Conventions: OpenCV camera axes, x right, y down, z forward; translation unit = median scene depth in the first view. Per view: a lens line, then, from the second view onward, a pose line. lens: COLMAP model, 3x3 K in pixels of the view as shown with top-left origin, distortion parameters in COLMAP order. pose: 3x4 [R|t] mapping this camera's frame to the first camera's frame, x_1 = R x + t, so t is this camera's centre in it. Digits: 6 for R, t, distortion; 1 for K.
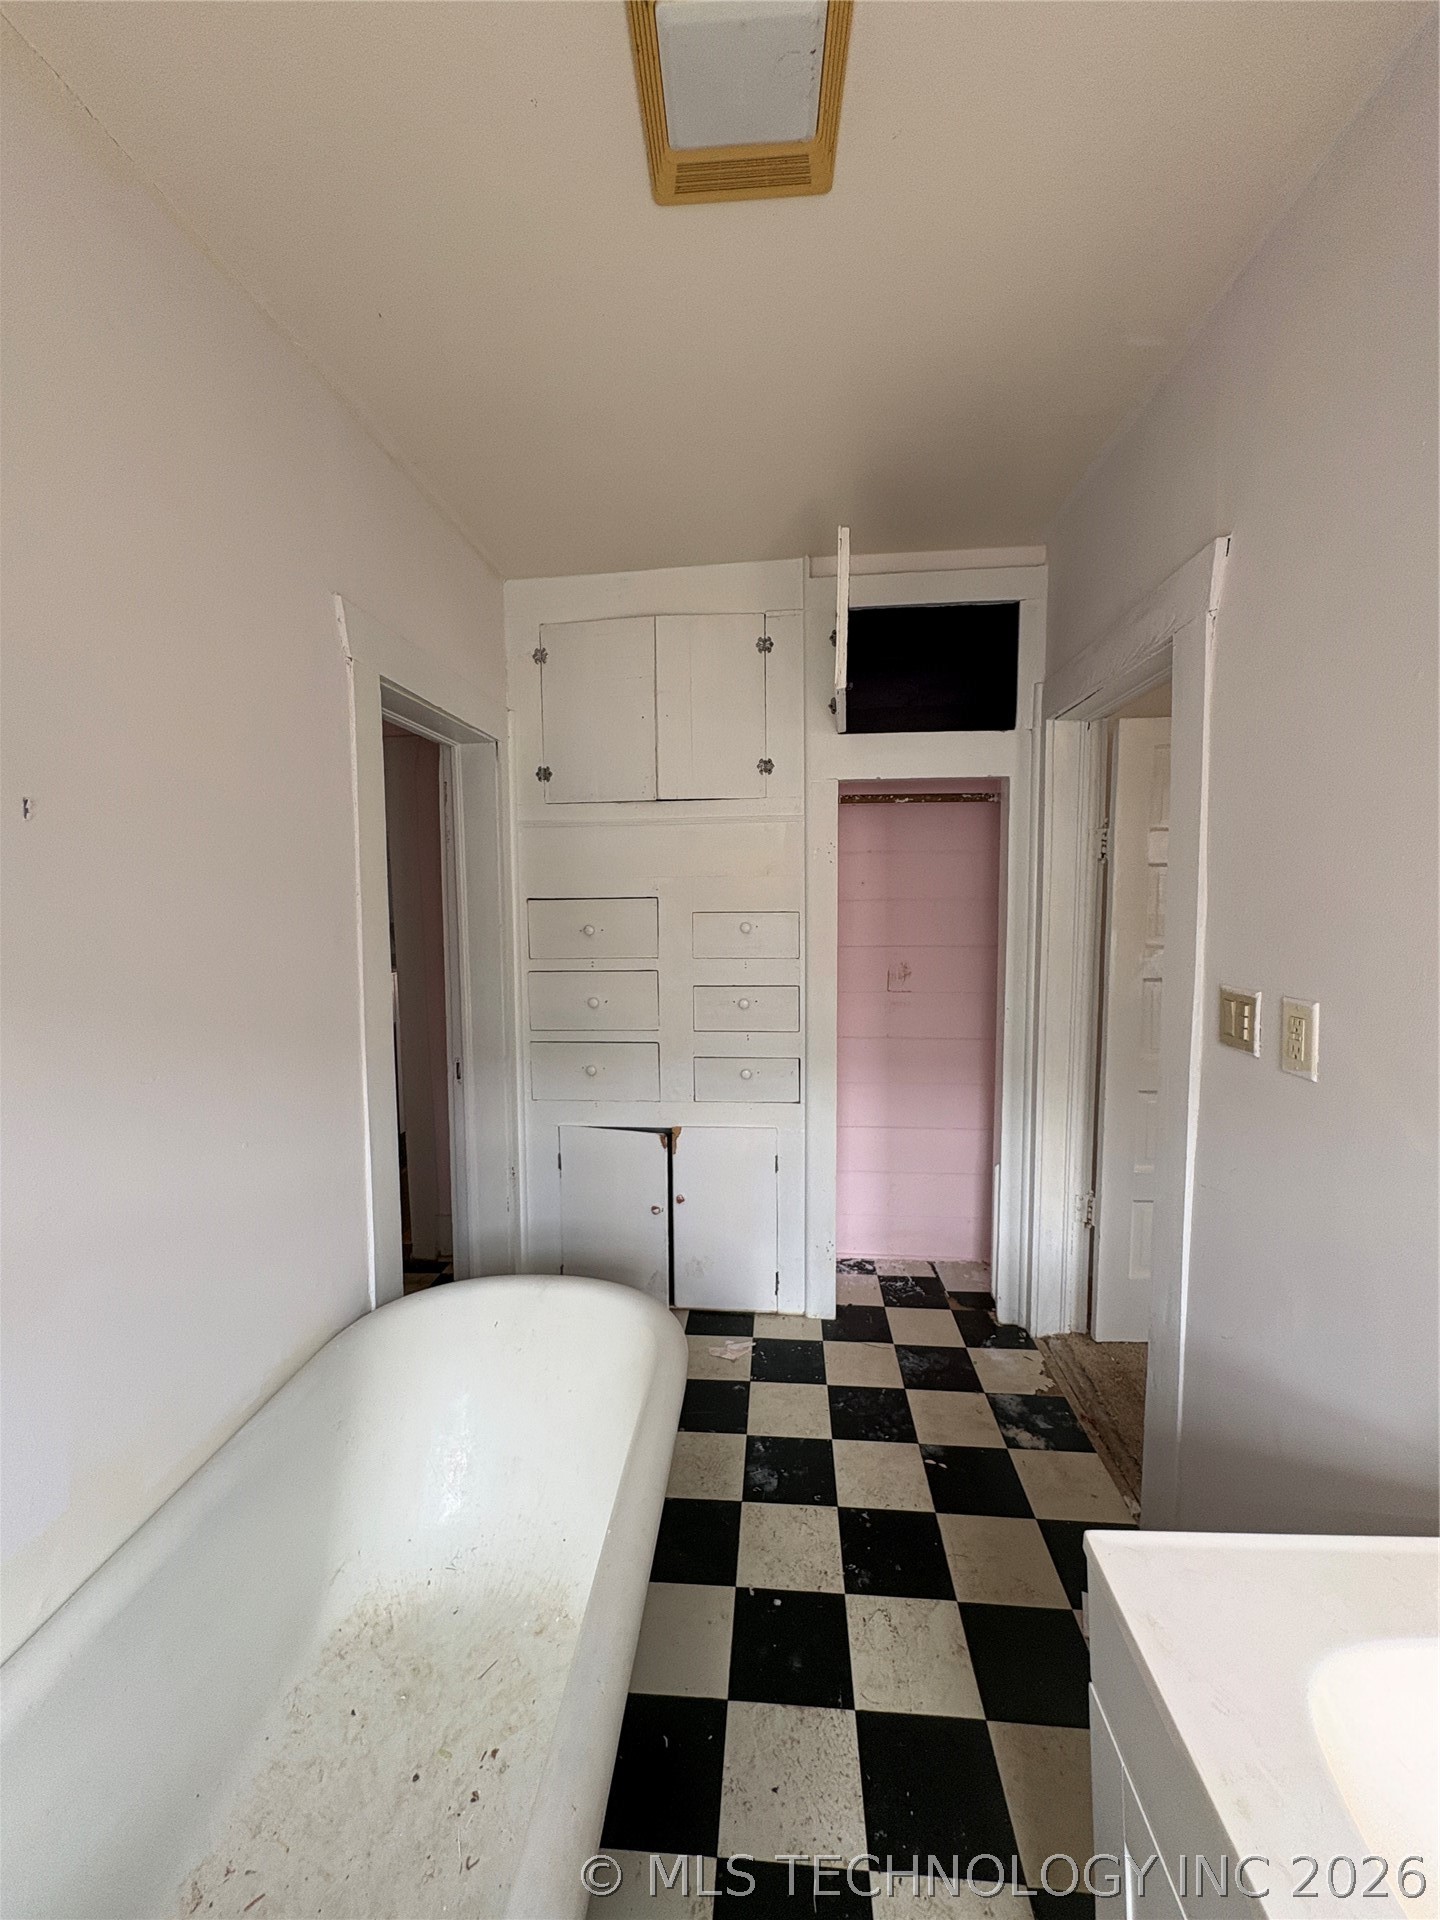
lens RADIAL K [[766.4, 0, 721.8], [0, 766.4, 954.9], [0, 0, 1]] dist [0.001047, -0.000368]
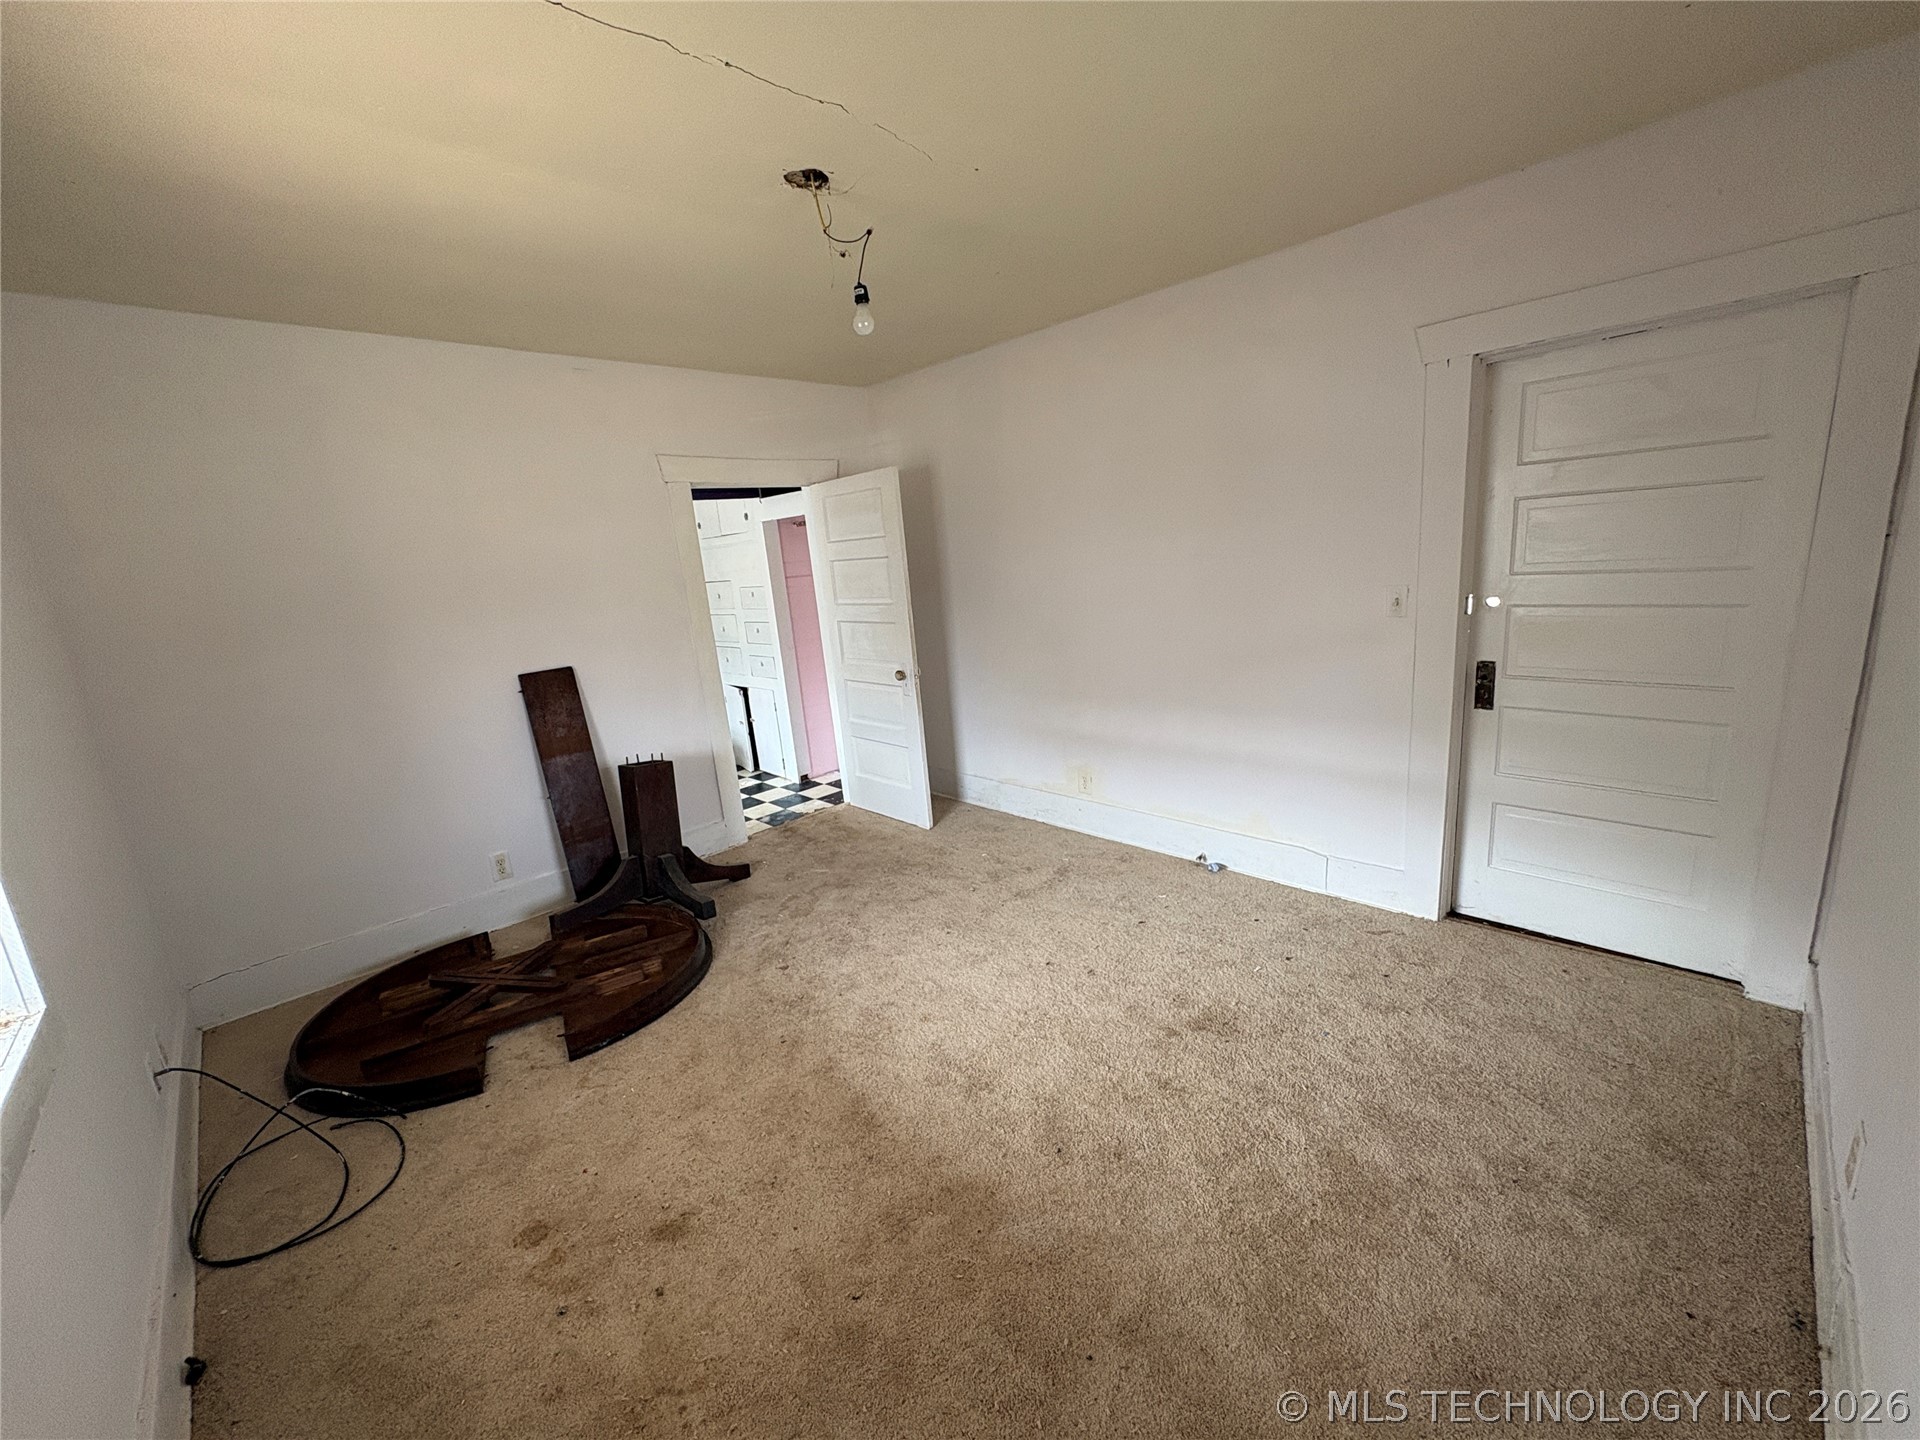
lens RADIAL K [[766.4, 0, 961.3], [0, 766.4, 724.1], [0, 0, 1]] dist [0.001047, -0.000368]
pose [[0.743108, 0.087913, -0.663372, 1.950595], [0.031098, 0.985725, 0.165469, -0.014650], [0.668449, -0.143590, 0.729766, -0.210053]]
